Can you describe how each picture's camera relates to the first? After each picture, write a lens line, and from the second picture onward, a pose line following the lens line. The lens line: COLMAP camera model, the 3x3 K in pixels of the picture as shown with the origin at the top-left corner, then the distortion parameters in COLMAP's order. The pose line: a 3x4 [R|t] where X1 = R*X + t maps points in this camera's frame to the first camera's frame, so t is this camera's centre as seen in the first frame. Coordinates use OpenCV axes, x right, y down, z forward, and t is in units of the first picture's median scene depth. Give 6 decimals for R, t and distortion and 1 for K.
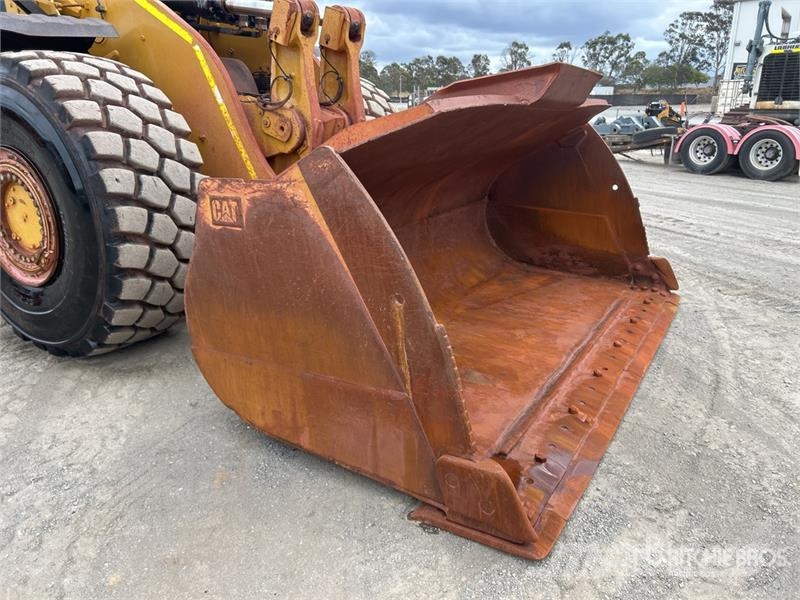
lens RADIAL K [[599.6, 0, 409.9], [0, 599.6, 295.3], [0, 0, 1]] dist [0.051336, -0.058821]
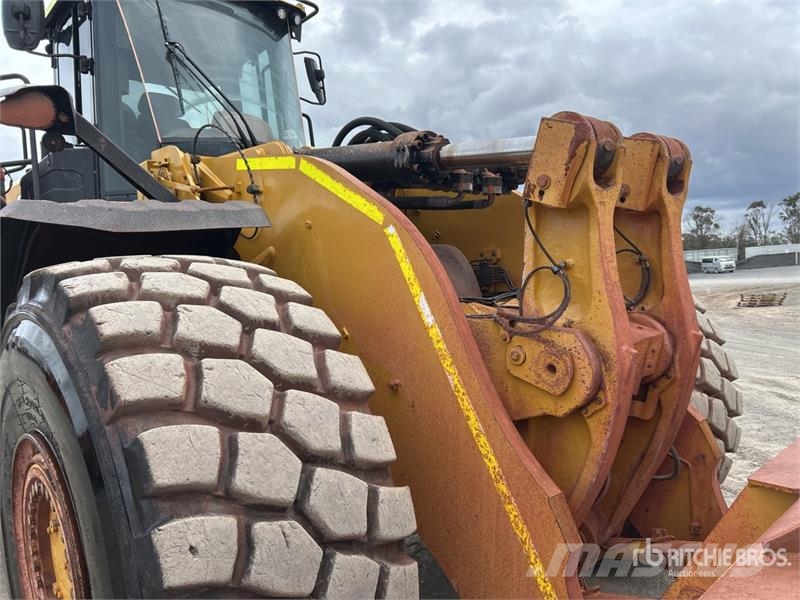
lens RADIAL K [[599.6, 0, 405.2], [0, 599.6, 307.8], [0, 0, 1]] dist [0.051336, -0.058821]
pose [[0.956690, -0.050377, -0.286718, -0.214433], [-0.025507, 0.966619, -0.254947, -0.231458], [0.289991, 0.251219, 0.923469, 0.594752]]
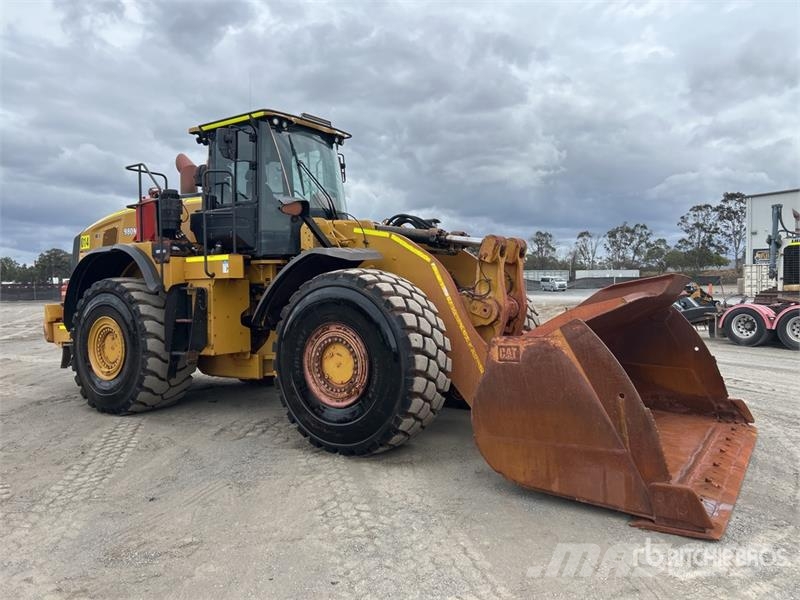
lens RADIAL K [[599.6, 0, 407.7], [0, 599.6, 293.7], [0, 0, 1]] dist [0.051336, -0.058821]
pose [[0.998599, -0.008379, -0.052243, -0.390562], [-0.007164, 0.956882, -0.290388, 0.170406], [0.052424, 0.290355, 0.955482, -0.641164]]
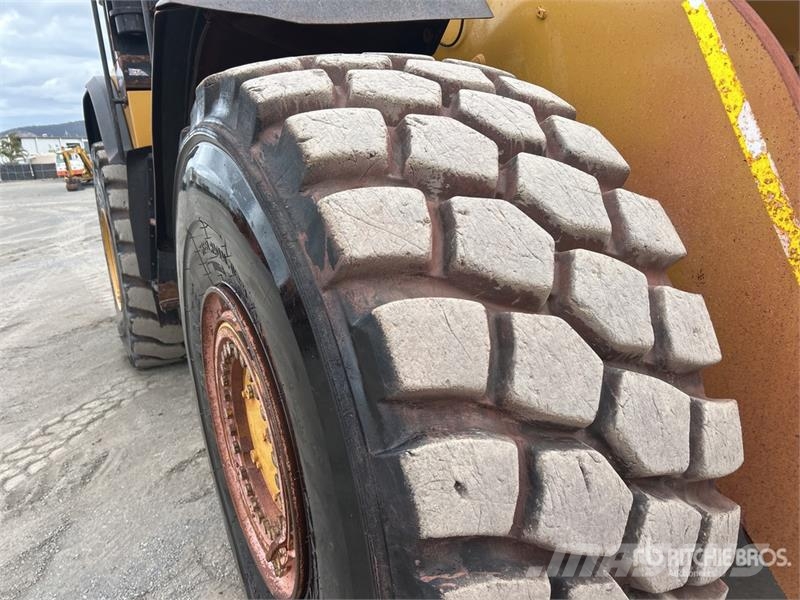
lens RADIAL K [[599.6, 0, 394.2], [0, 599.6, 307.1], [0, 0, 1]] dist [0.051336, -0.058821]
pose [[0.856363, 0.078626, -0.510354, -0.357495], [-0.092013, 0.995757, -0.000988, -0.248965], [0.508111, 0.047805, 0.859964, 0.711260]]
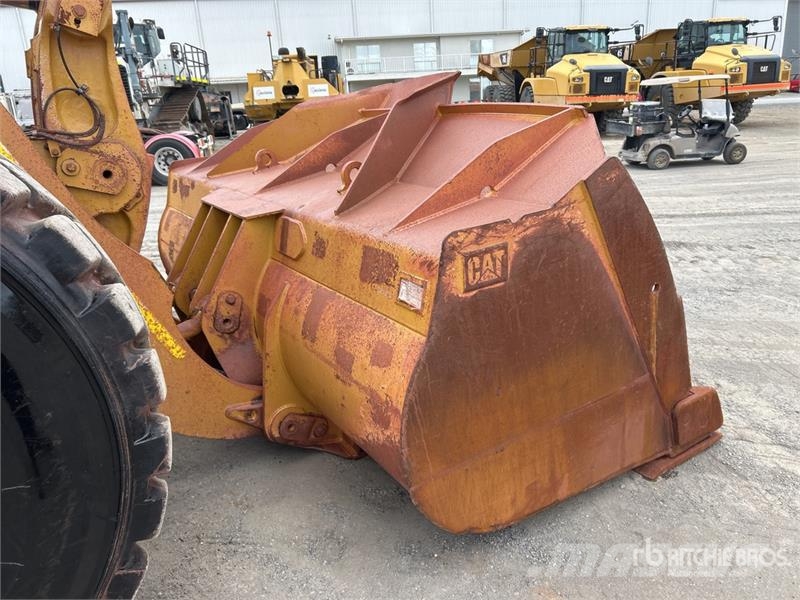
lens RADIAL K [[599.6, 0, 405.2], [0, 599.6, 310.1], [0, 0, 1]] dist [0.051336, -0.058821]
pose [[0.449296, -0.319029, 0.834478, -0.738084], [0.317906, 0.930020, 0.184389, -0.194161], [-0.834906, 0.182440, 0.519275, 0.534187]]
